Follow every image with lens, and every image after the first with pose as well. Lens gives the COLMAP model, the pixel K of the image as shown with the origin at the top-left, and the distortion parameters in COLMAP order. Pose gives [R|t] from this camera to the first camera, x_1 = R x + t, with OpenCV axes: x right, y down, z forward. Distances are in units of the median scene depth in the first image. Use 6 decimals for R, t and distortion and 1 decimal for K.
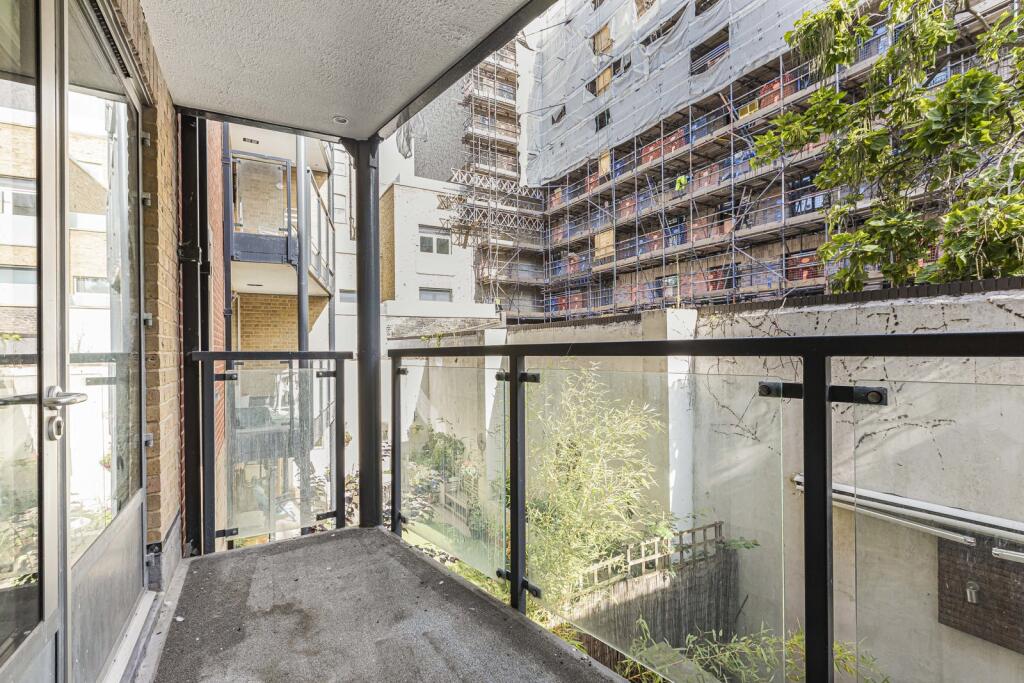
lens RADIAL K [[466.7, 0, 510.9], [0, 466.7, 348.0], [0, 0, 1]] dist [0.000540, 0.000064]
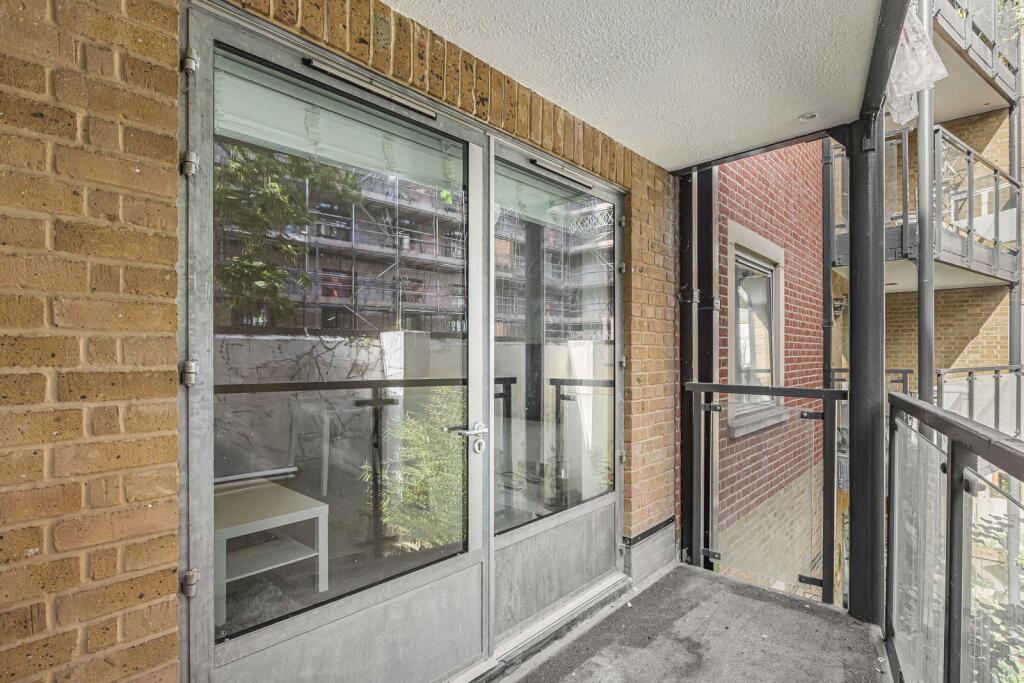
lens RADIAL K [[506.5, 0, 508.7], [0, 506.5, 344.8], [0, 0, 1]] dist [-0.000873, 0.000433]
pose [[0.315135, -0.002128, -0.949044, 0.351618], [0.001663, 0.999997, -0.001690, -0.082423], [0.949045, -0.001046, 0.315138, 0.202828]]
